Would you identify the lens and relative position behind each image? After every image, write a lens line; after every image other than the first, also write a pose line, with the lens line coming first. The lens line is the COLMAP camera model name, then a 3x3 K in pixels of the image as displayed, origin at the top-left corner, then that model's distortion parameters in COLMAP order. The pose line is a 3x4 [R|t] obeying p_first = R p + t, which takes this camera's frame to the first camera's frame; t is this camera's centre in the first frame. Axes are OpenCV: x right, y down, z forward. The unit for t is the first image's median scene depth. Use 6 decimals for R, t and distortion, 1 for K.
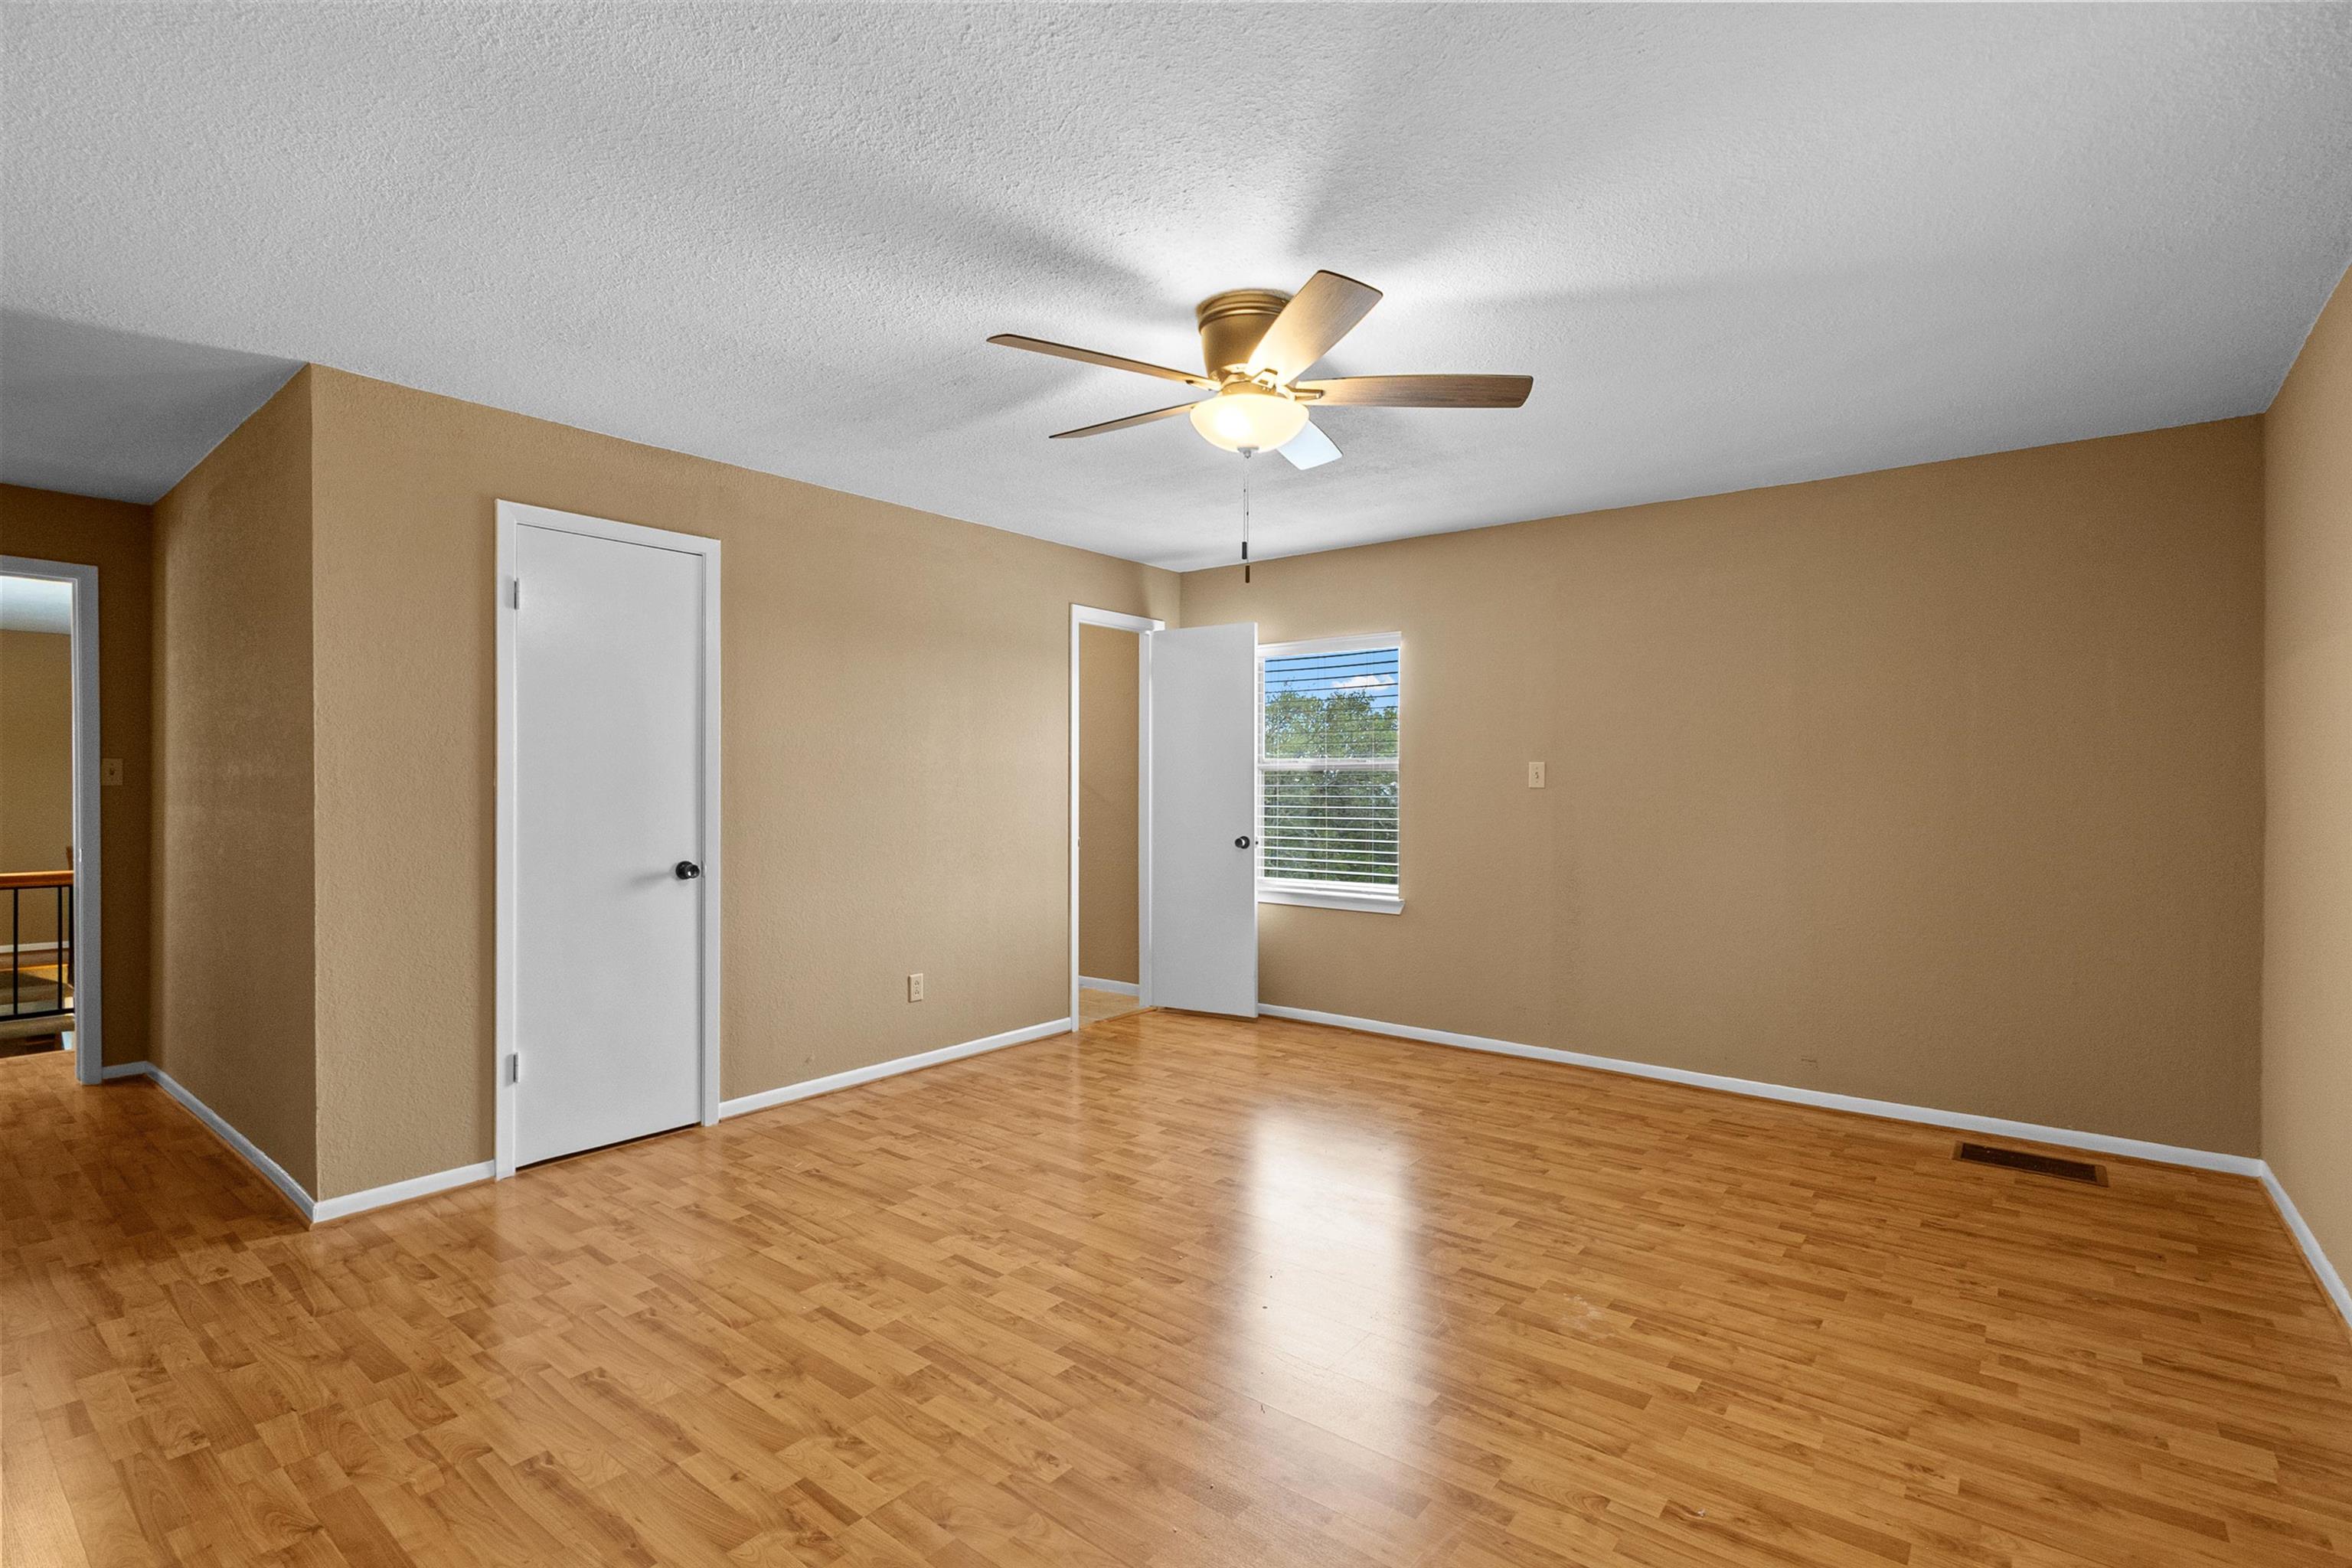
lens RADIAL K [[1096.3, 0, 1163.7], [0, 1096.3, 787.6], [0, 0, 1]] dist [0.002344, 0.000646]
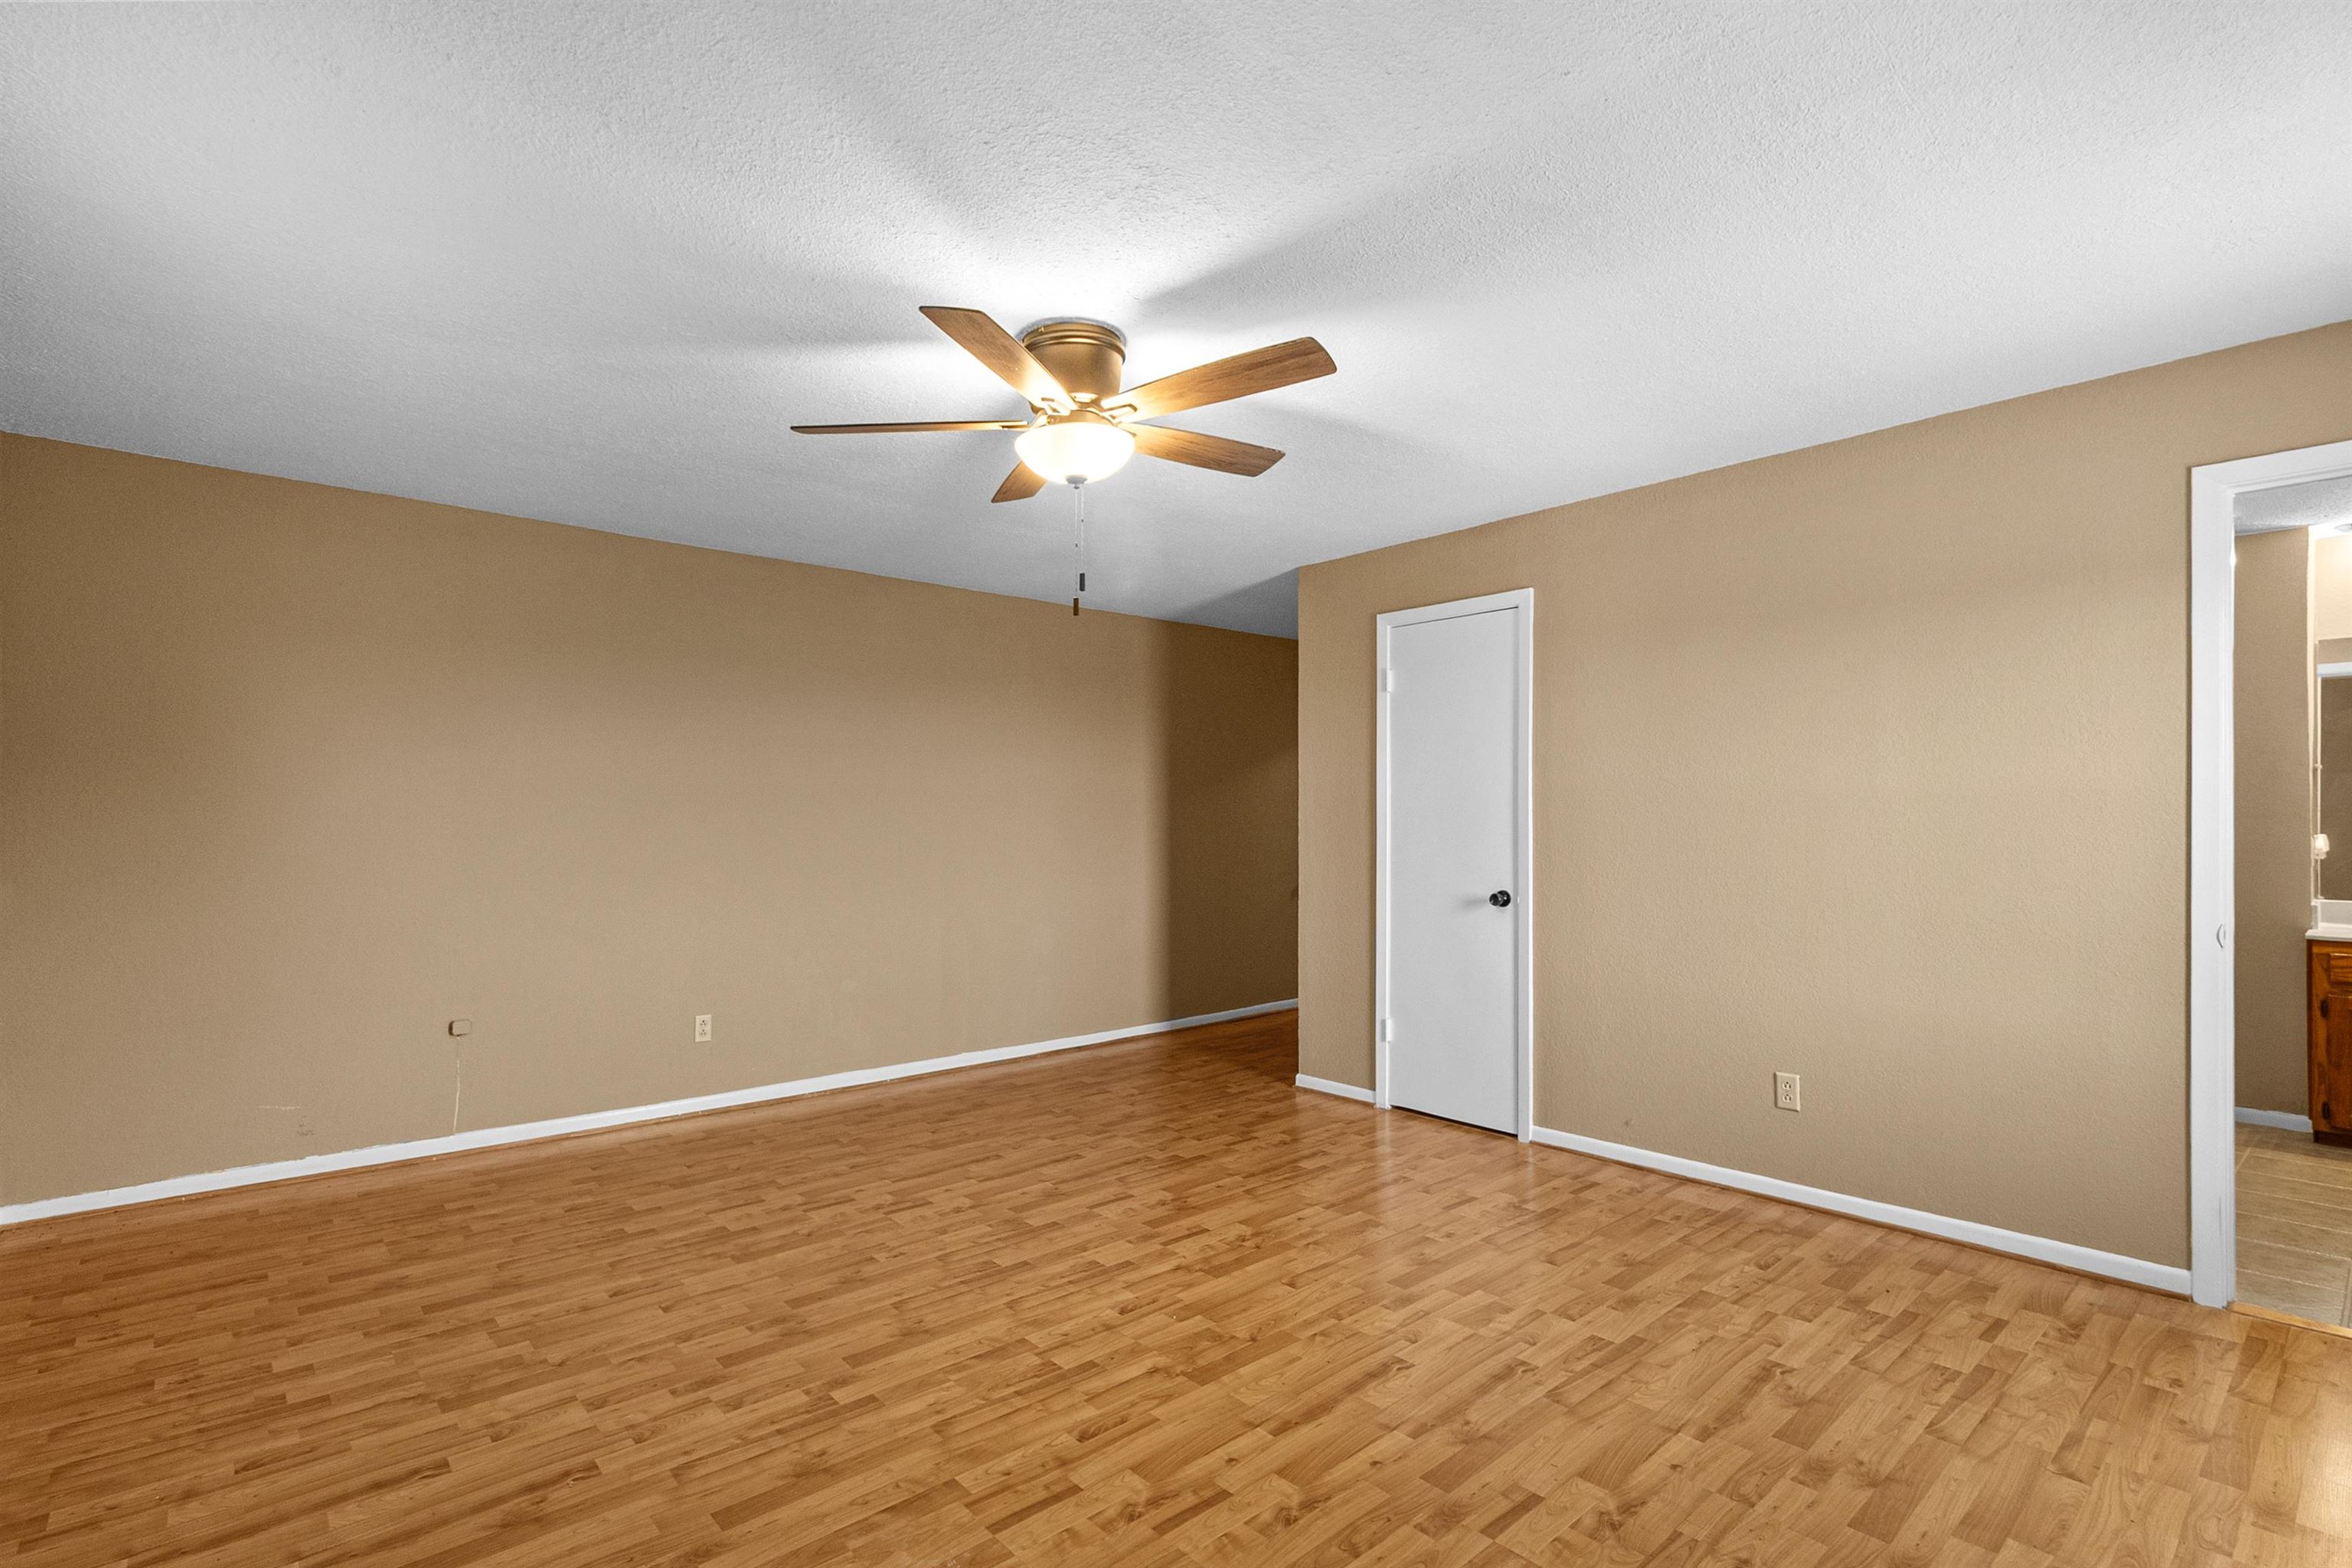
lens RADIAL K [[1096.3, 0, 1154.7], [0, 1096.3, 822.9], [0, 0, 1]] dist [0.002344, 0.000646]
pose [[-0.176355, 0.000930, -0.984326, 0.736256], [-0.001360, 0.999998, 0.001189, -0.001715], [0.984326, 0.001548, -0.176354, 0.886639]]
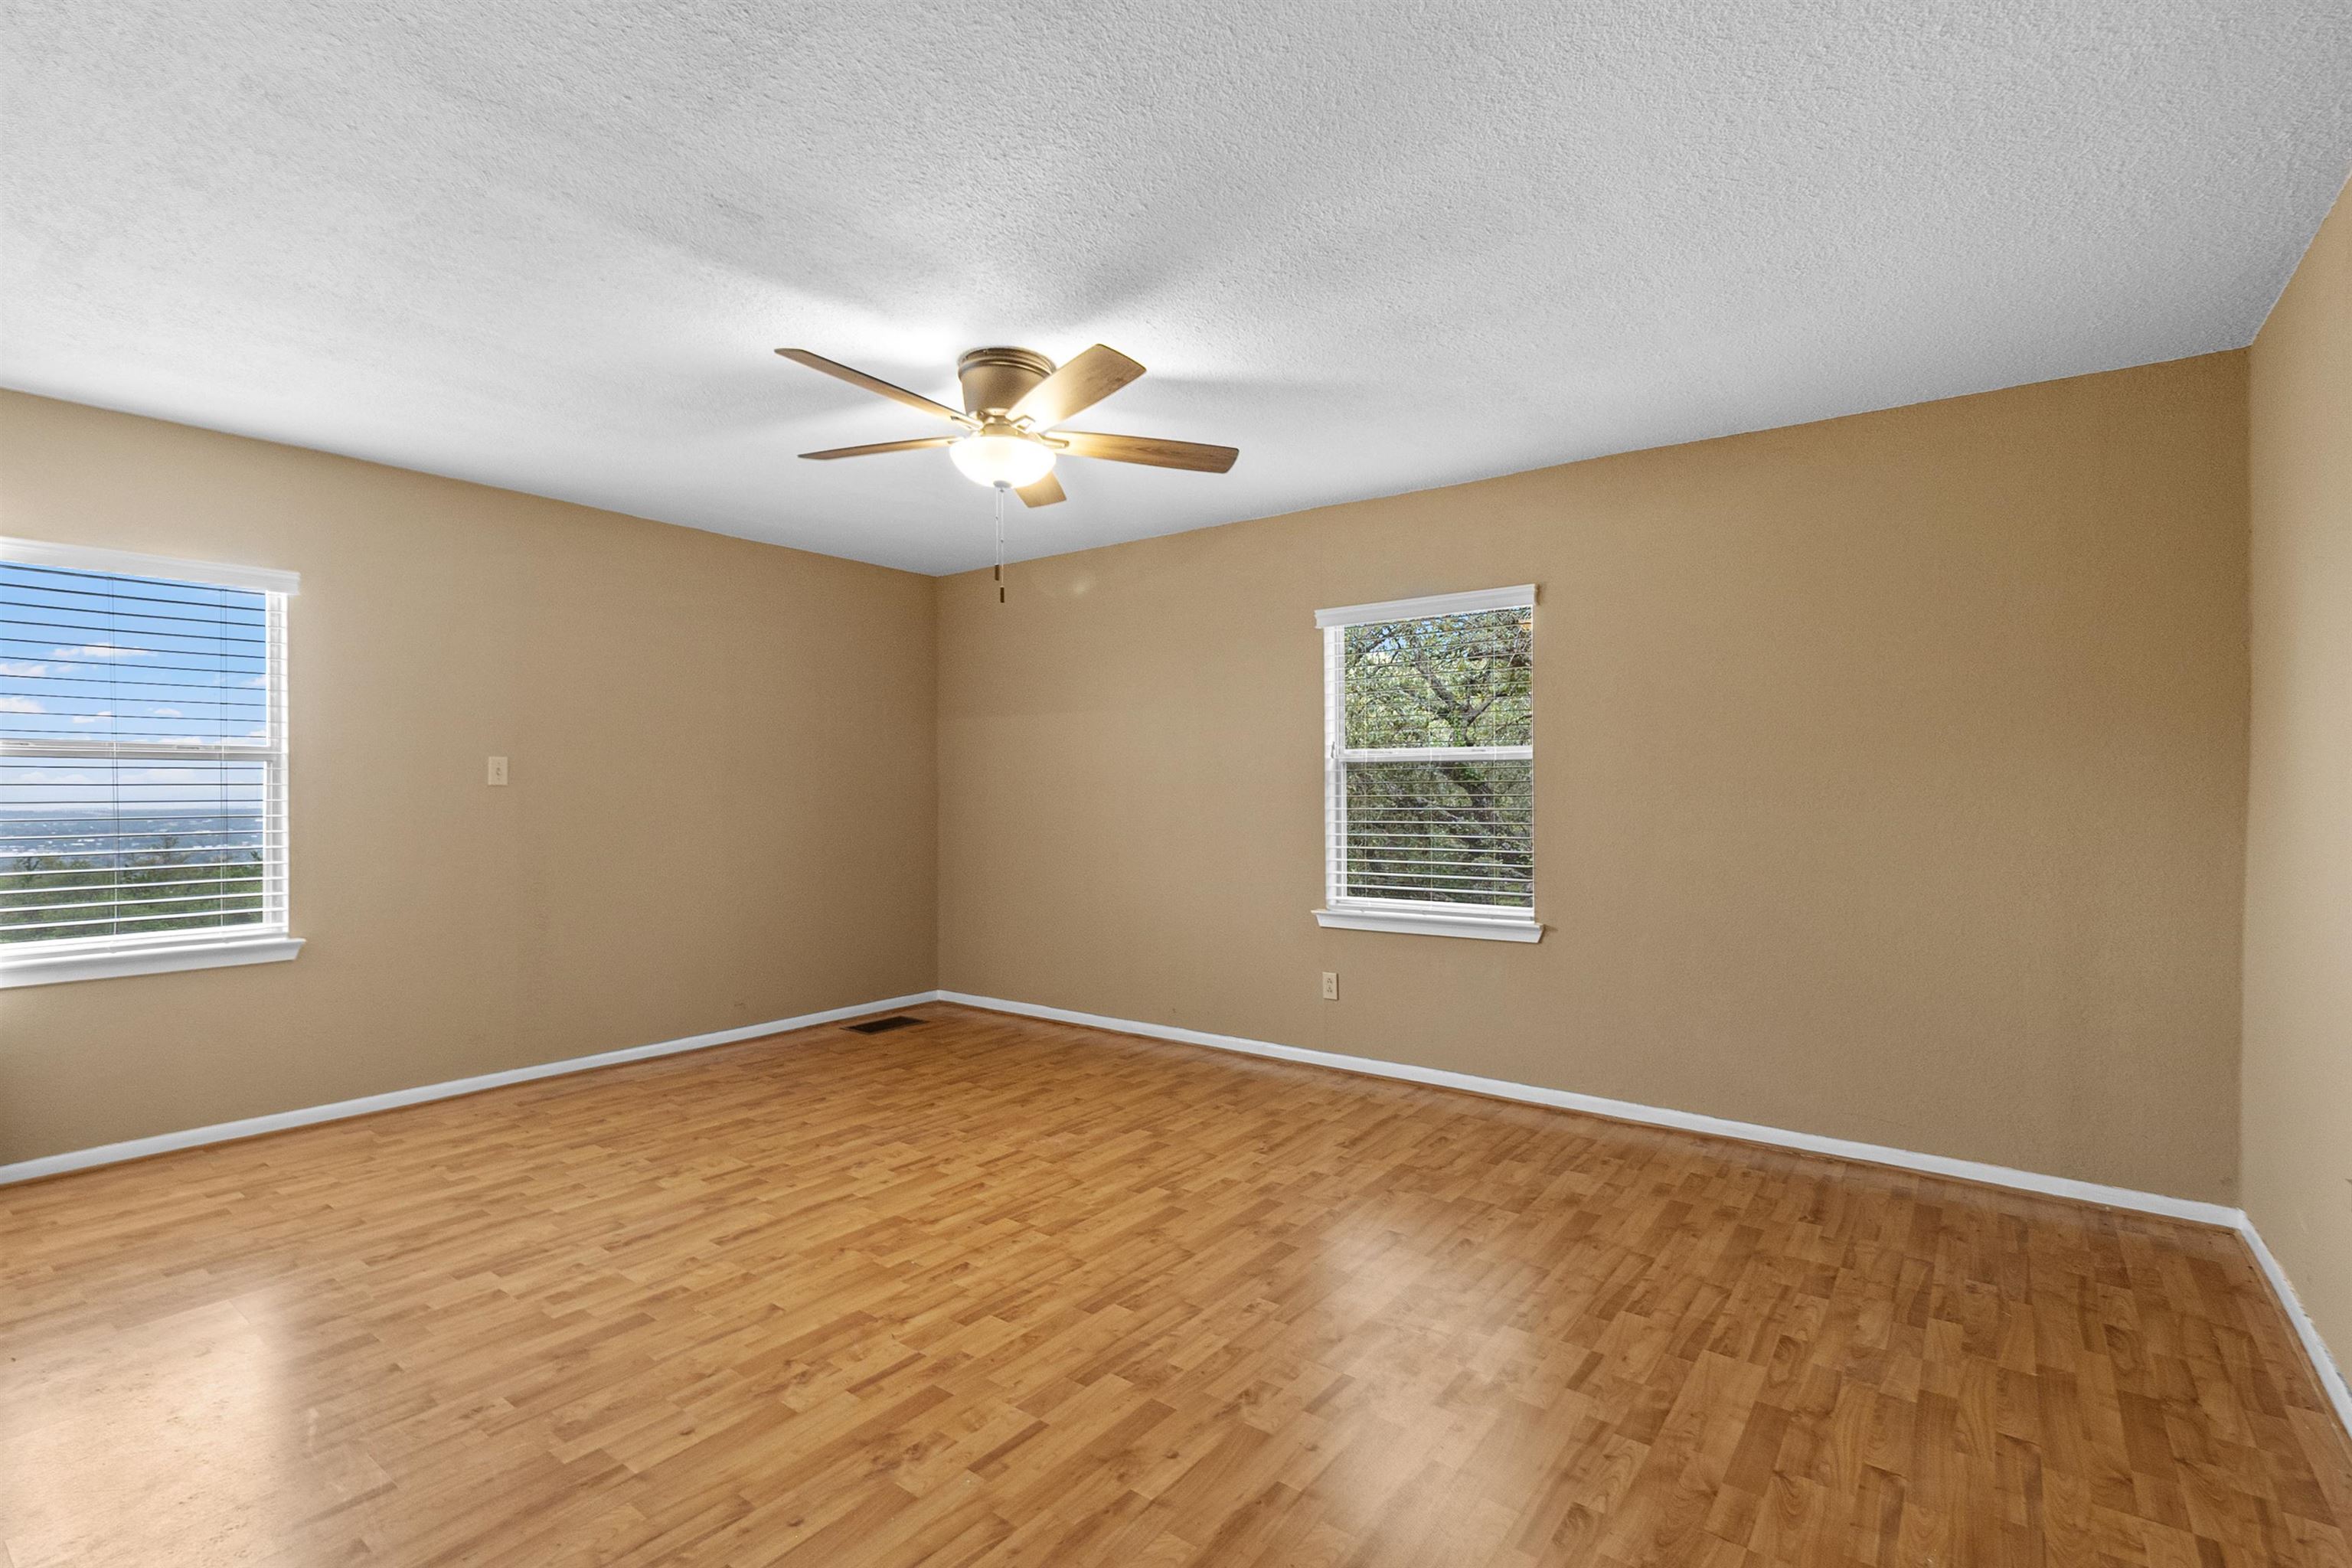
lens RADIAL K [[1096.3, 0, 1177.4], [0, 1096.3, 780.9], [0, 0, 1]] dist [0.002344, 0.000646]
pose [[-0.038187, 0.002077, 0.999268, -0.754478], [0.001458, 0.999997, -0.002023, -0.001922], [-0.999270, 0.001380, -0.038190, 0.616678]]
